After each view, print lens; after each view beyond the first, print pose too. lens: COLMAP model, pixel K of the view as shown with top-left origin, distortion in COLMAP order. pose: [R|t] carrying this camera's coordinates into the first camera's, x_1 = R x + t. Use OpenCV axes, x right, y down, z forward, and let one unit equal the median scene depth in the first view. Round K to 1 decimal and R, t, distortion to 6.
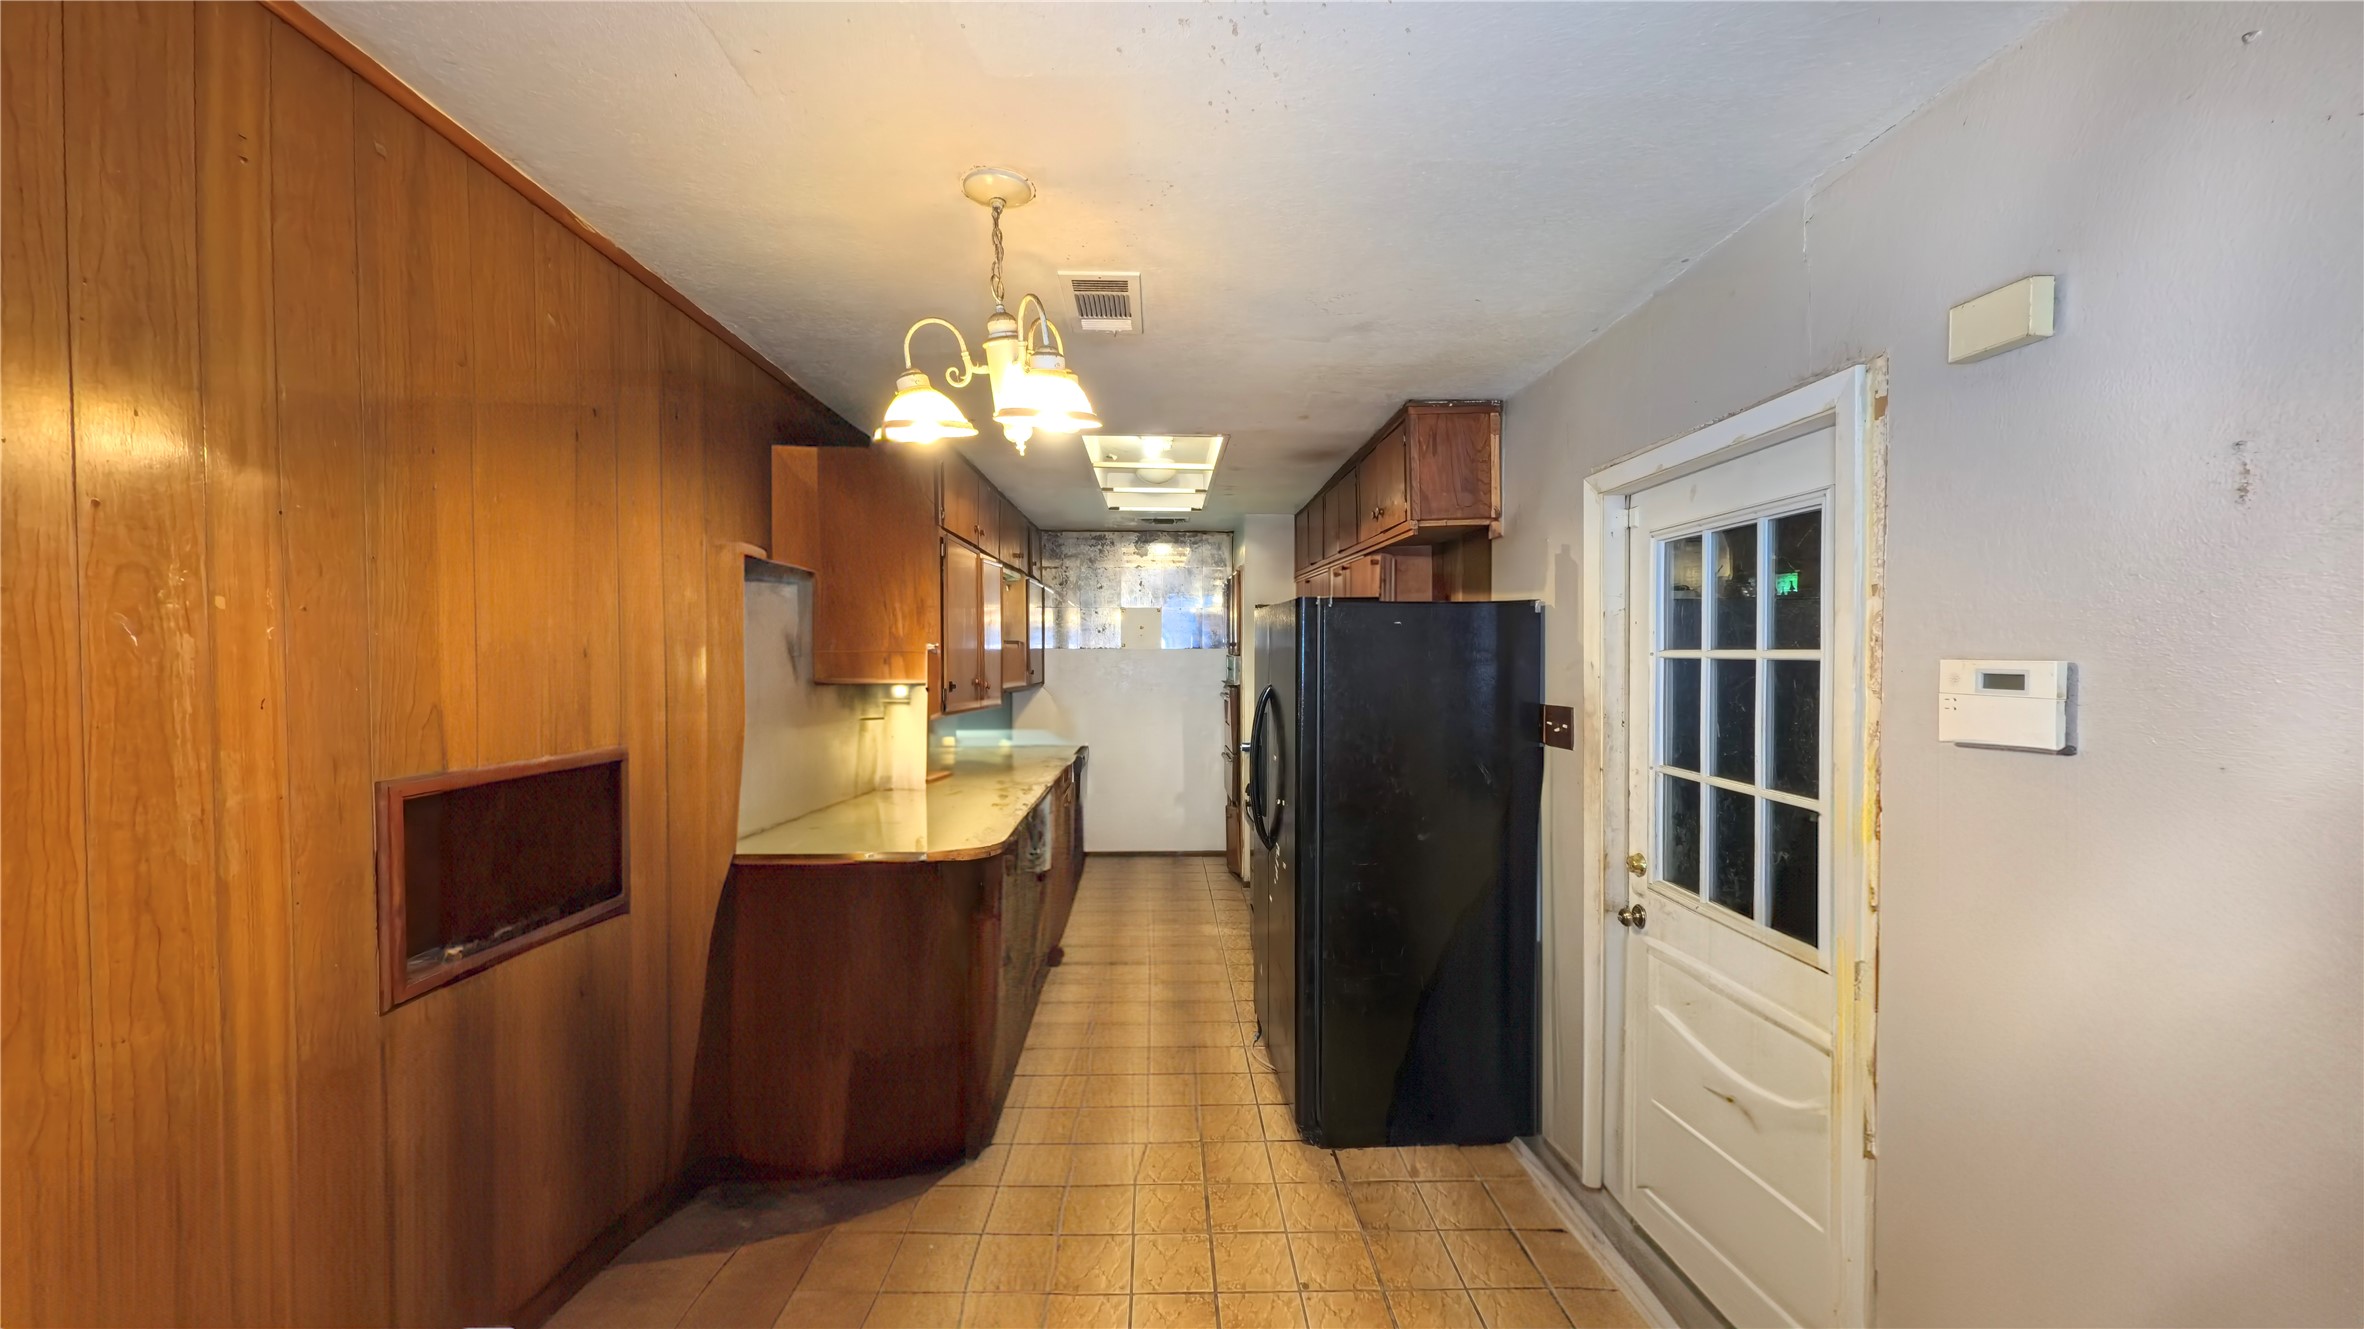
lens RADIAL K [[819.4, 0, 1181.0], [0, 819.4, 672.8], [0, 0, 1]] dist [0.014371, -0.000196]
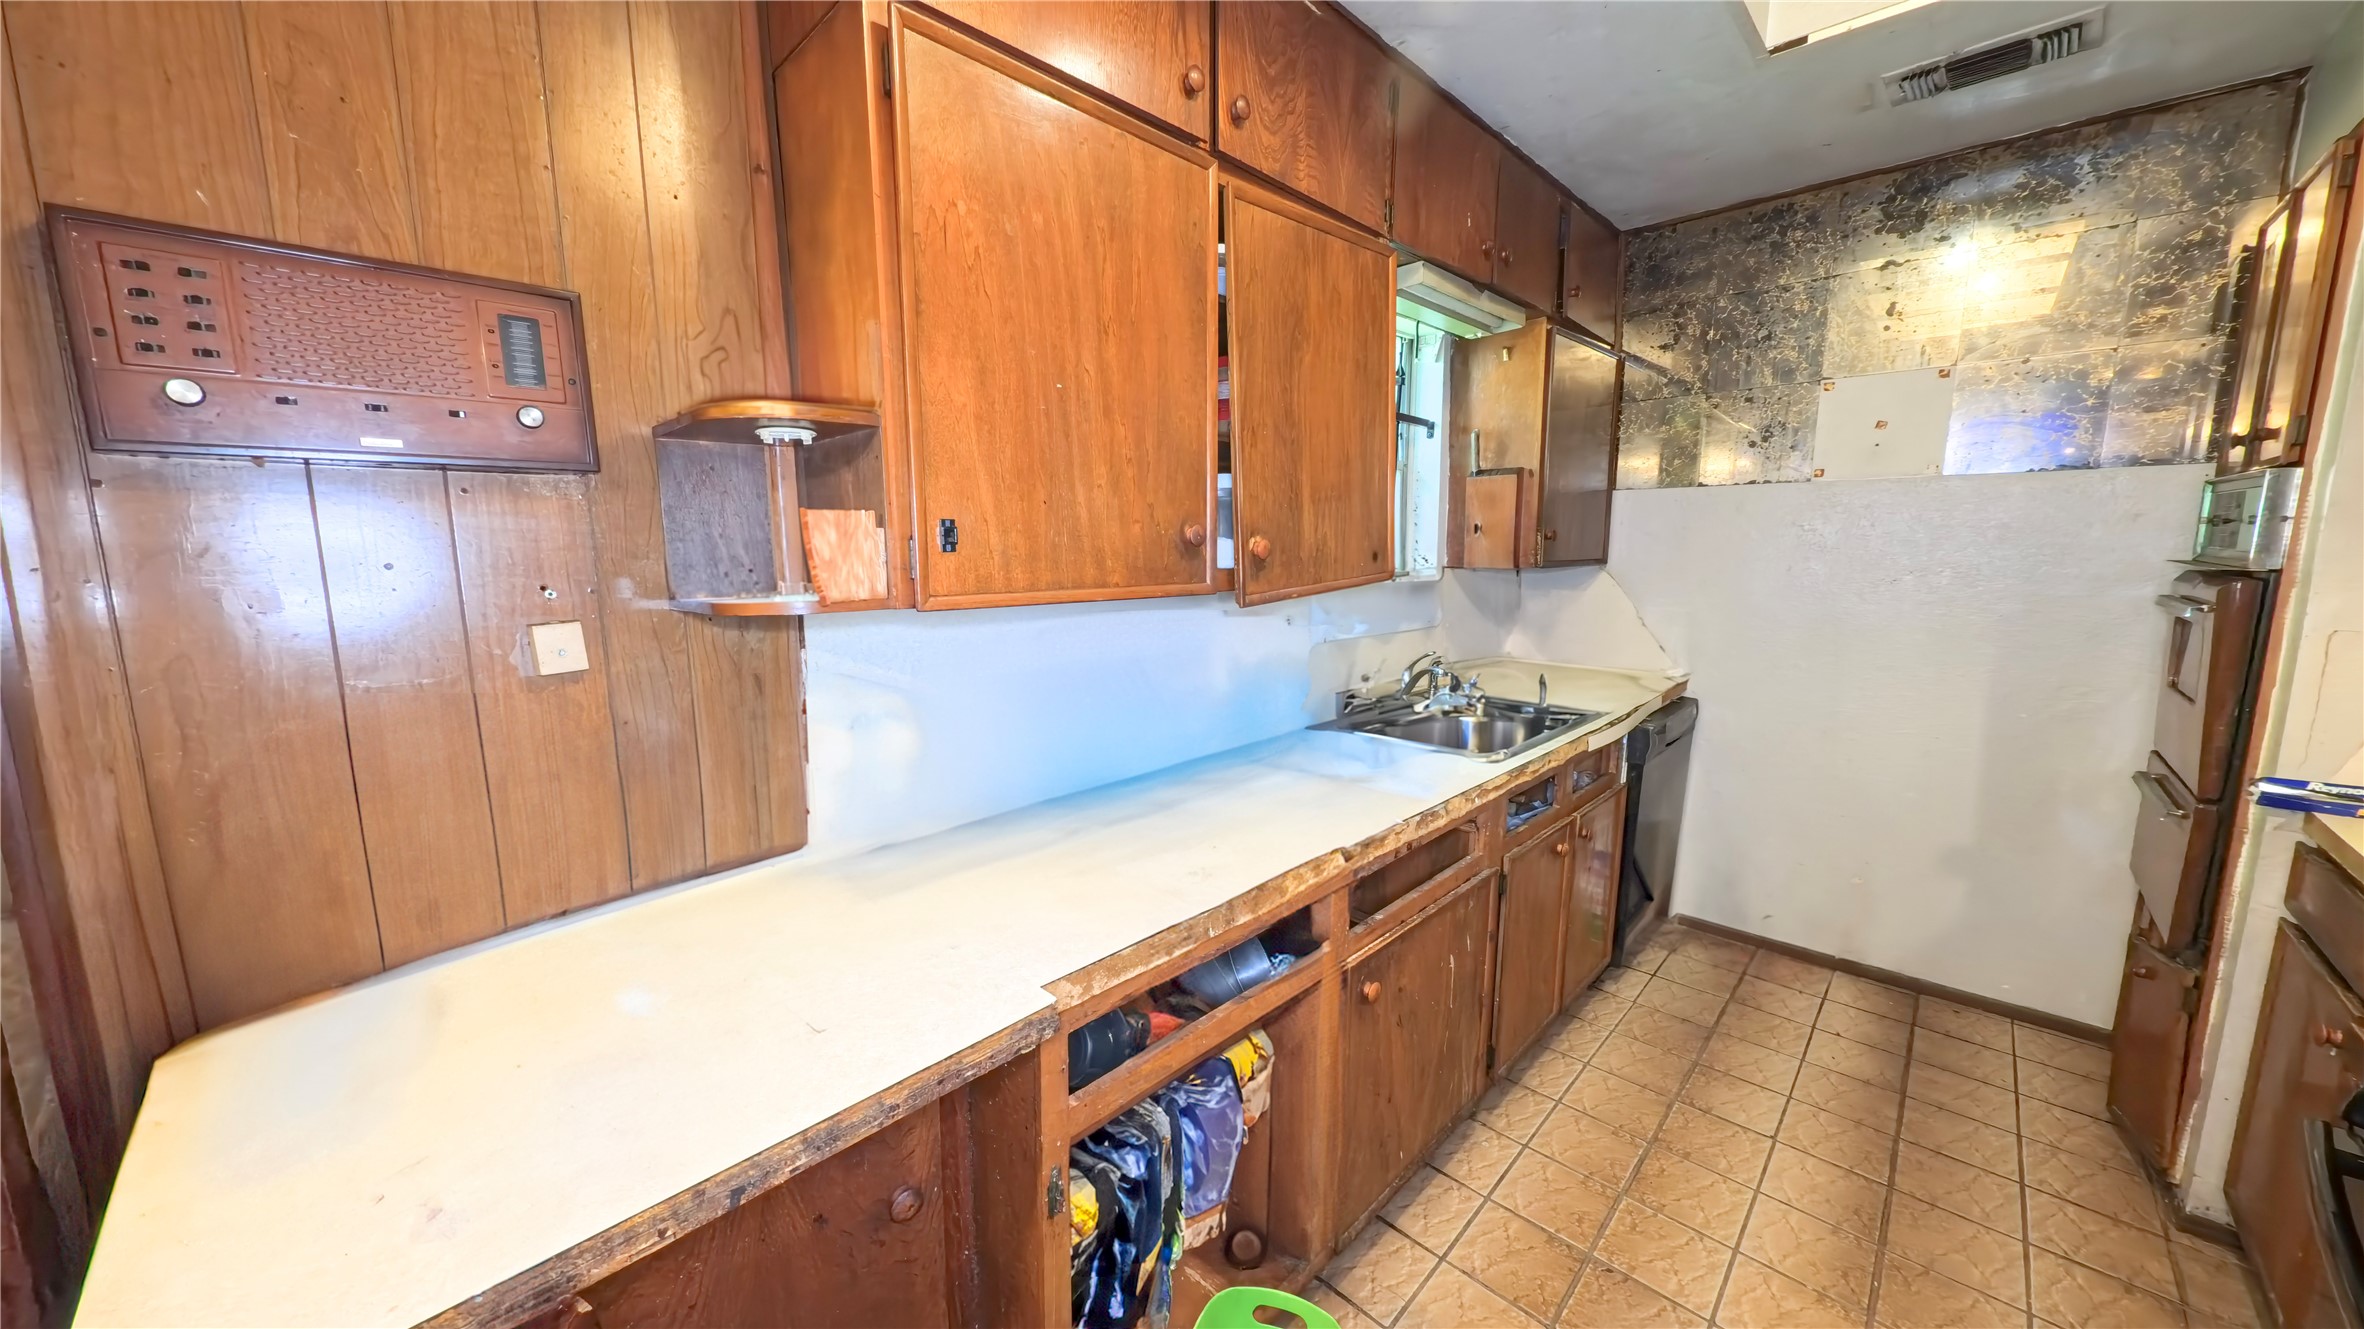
lens RADIAL K [[819.4, 0, 1164.2], [0, 819.4, 655.6], [0, 0, 1]] dist [0.014371, -0.000196]
pose [[0.690981, 0.103251, -0.715461, 0.014160], [-0.004606, 0.990355, 0.138474, 0.004959], [0.722858, -0.092388, 0.684792, 0.489246]]
